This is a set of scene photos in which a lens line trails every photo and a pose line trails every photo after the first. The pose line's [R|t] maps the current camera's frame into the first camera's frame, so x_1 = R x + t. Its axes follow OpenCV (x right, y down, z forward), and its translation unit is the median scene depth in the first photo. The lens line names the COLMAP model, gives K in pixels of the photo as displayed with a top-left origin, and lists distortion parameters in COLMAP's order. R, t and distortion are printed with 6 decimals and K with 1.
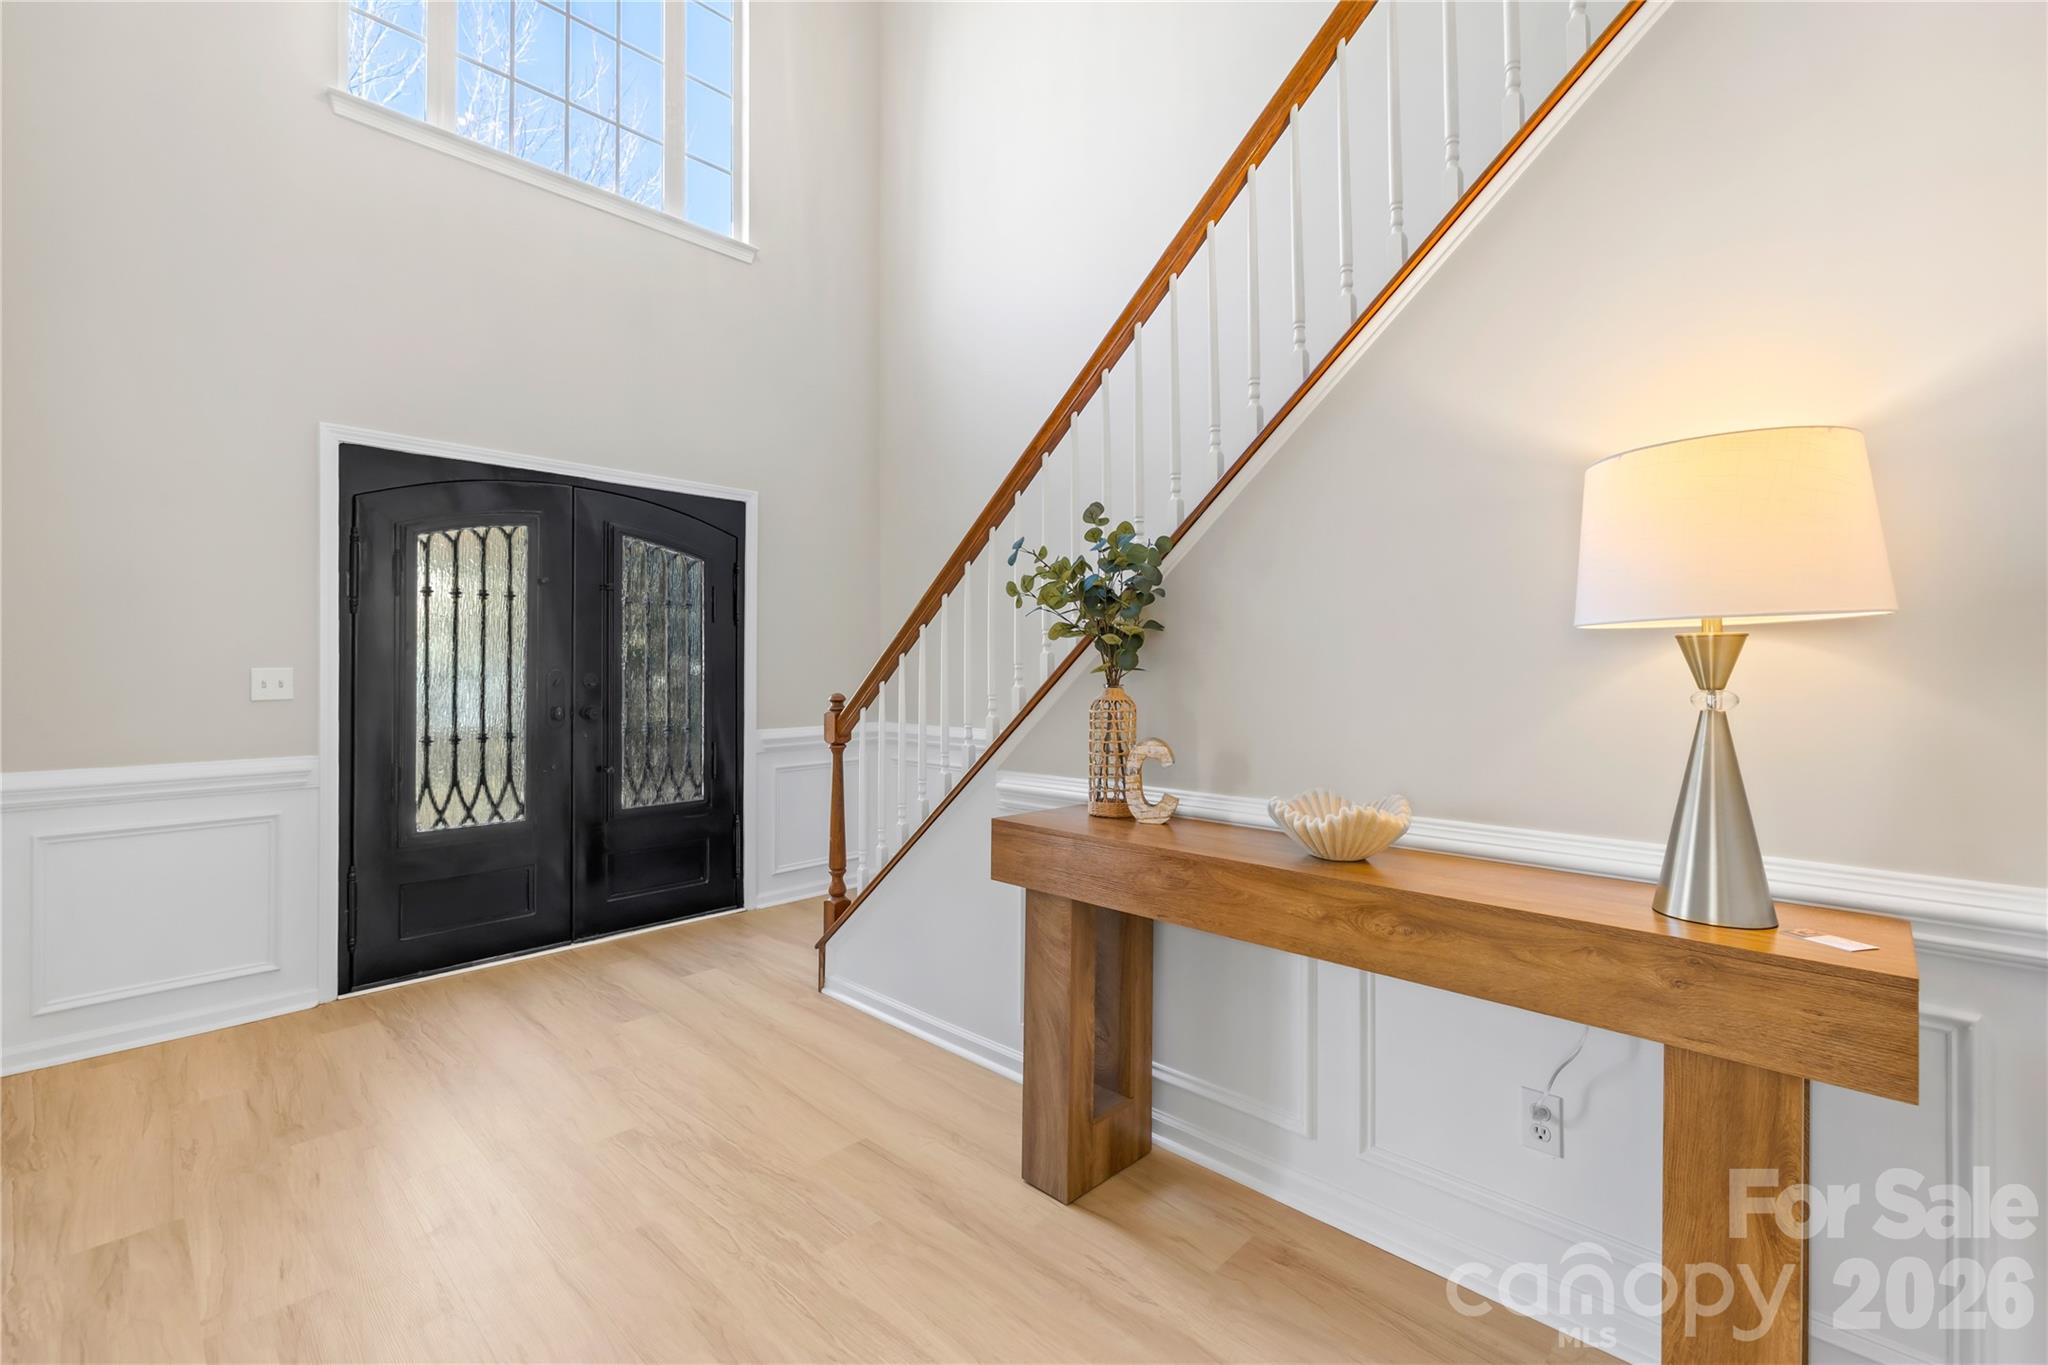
lens RADIAL K [[891.5, 0, 1029.1], [0, 891.5, 659.0], [0, 0, 1]] dist [-0.000076, -0.000125]
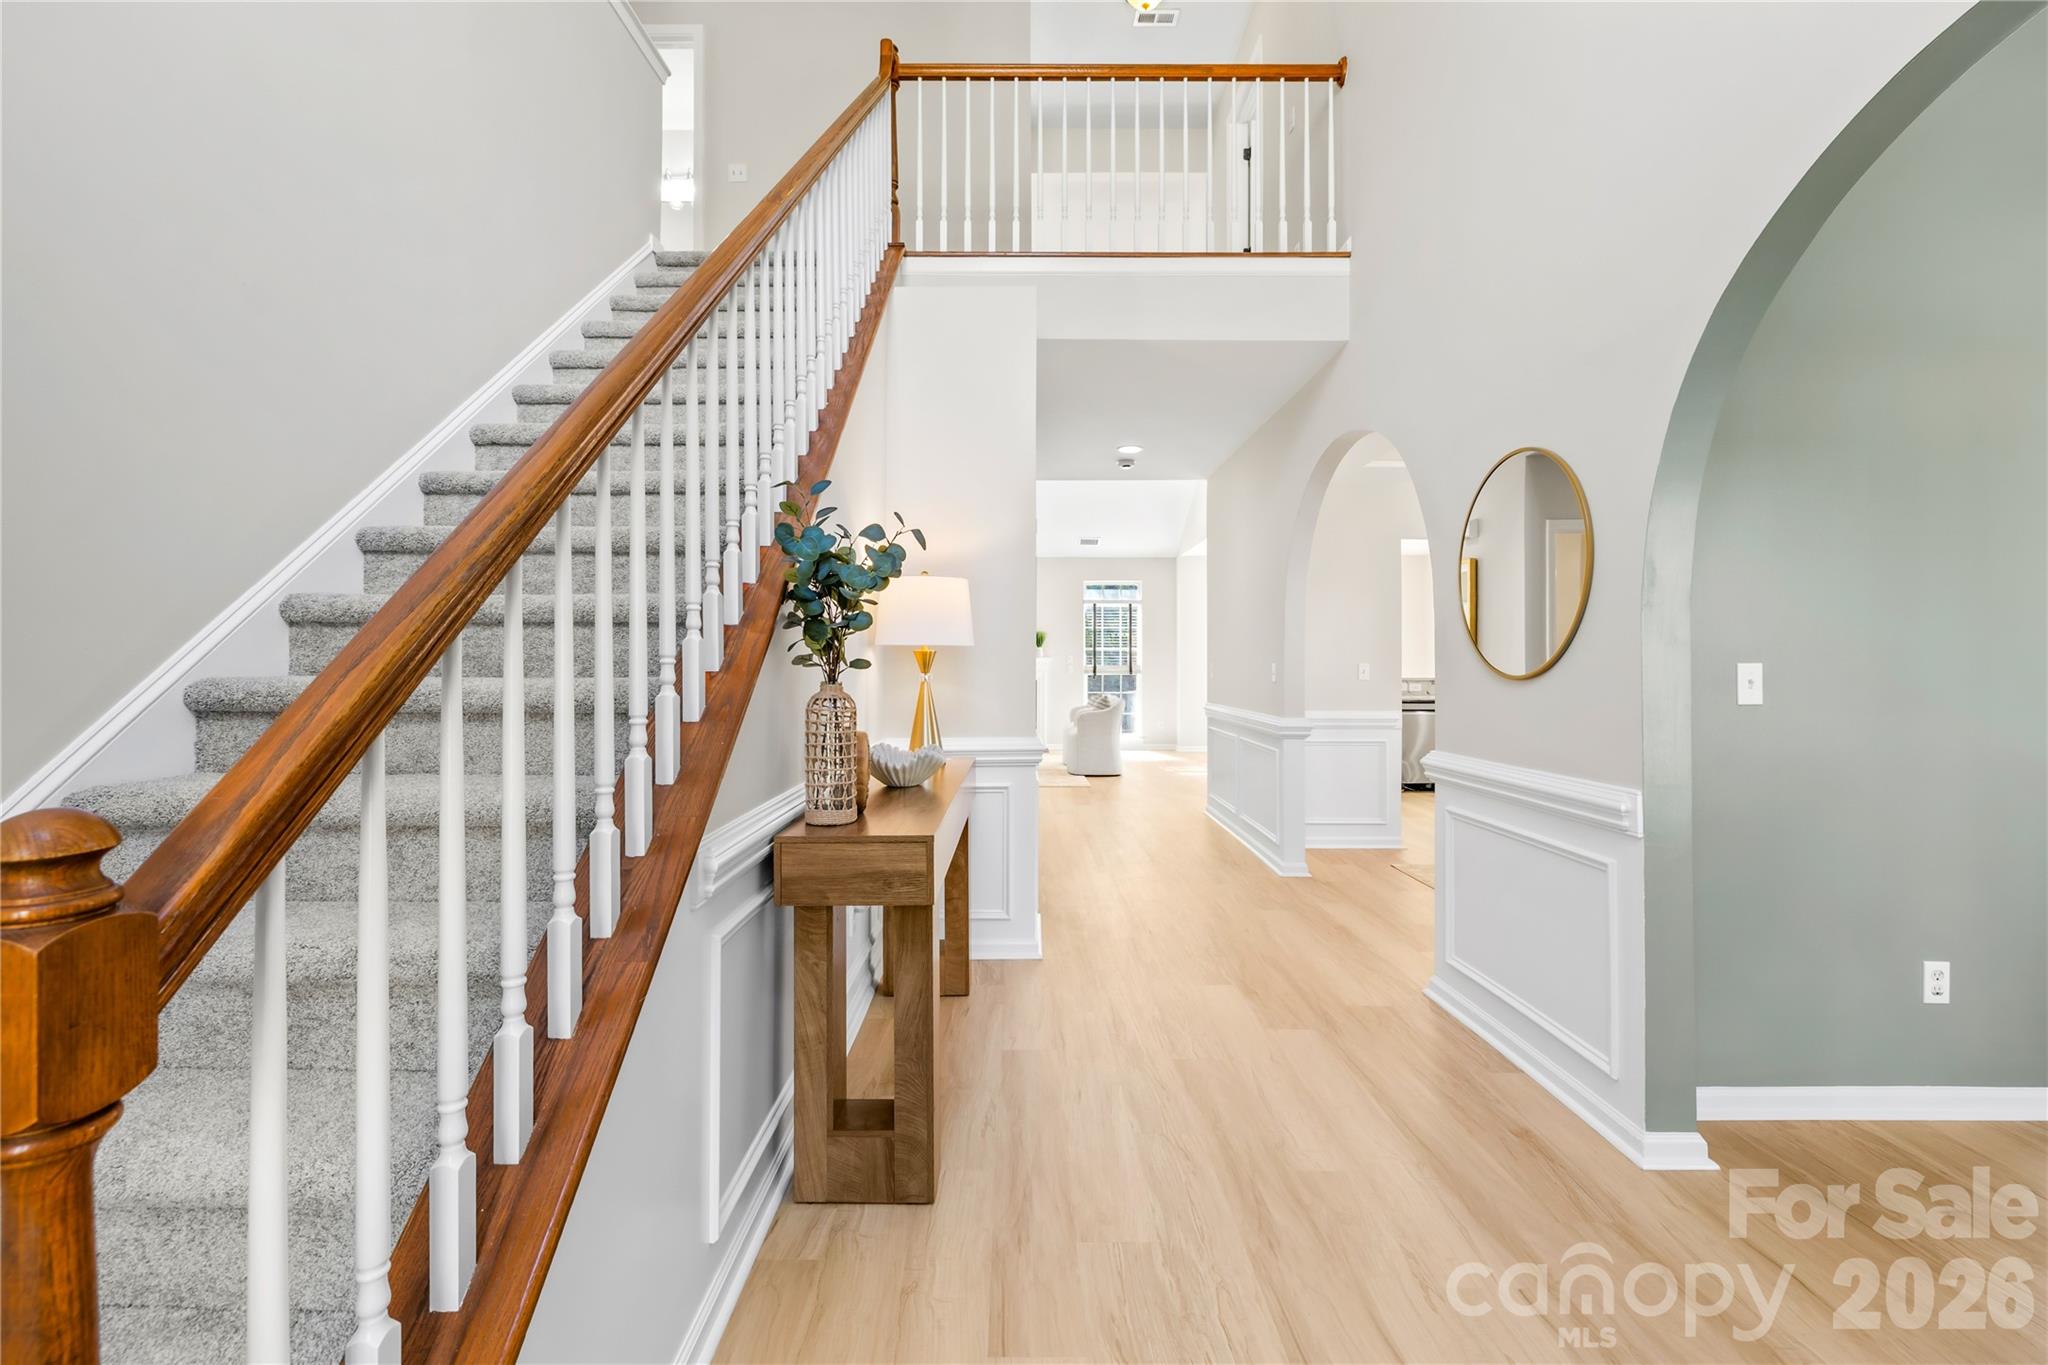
lens RADIAL K [[863.0, 0, 1018.3], [0, 863.0, 644.8], [0, 0, 1]] dist [0.000190, -0.000109]
pose [[-0.681963, 0.019373, 0.731130, -0.717154], [-0.002128, 0.999592, -0.028471, 0.014449], [-0.731383, -0.020972, -0.681644, 1.494357]]
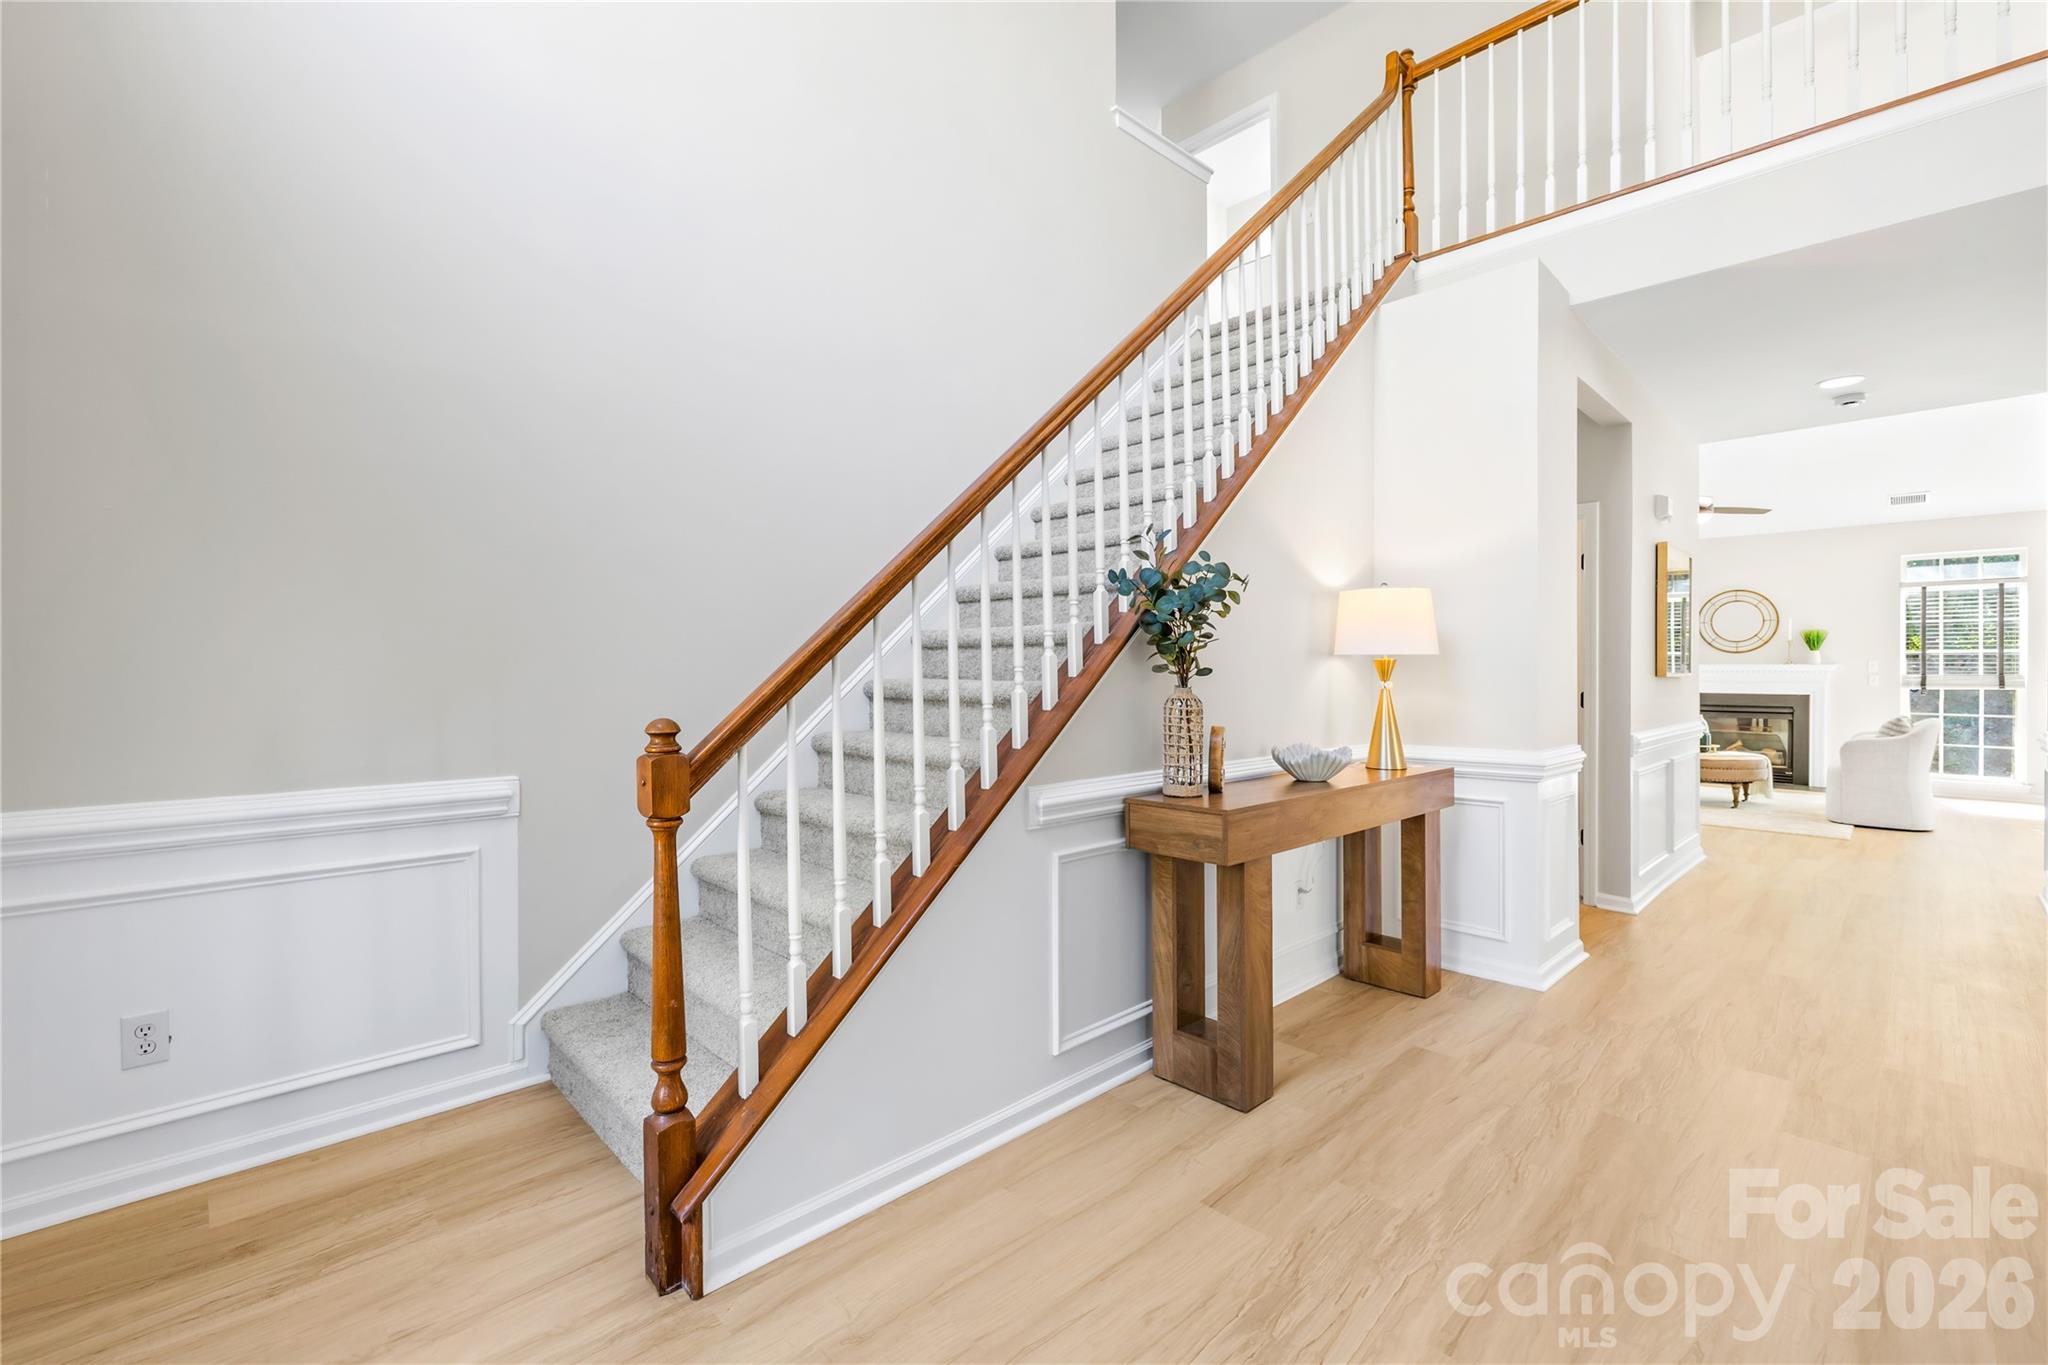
lens RADIAL K [[862.7, 0, 1021.3], [0, 862.7, 676.9], [0, 0, 1]] dist [-0.002114, 0.000101]
pose [[0.040388, -0.001126, 0.999183, -1.083825], [-0.006724, 0.999976, 0.001399, 0.016095], [-0.999161, -0.006775, 0.040379, 1.188636]]
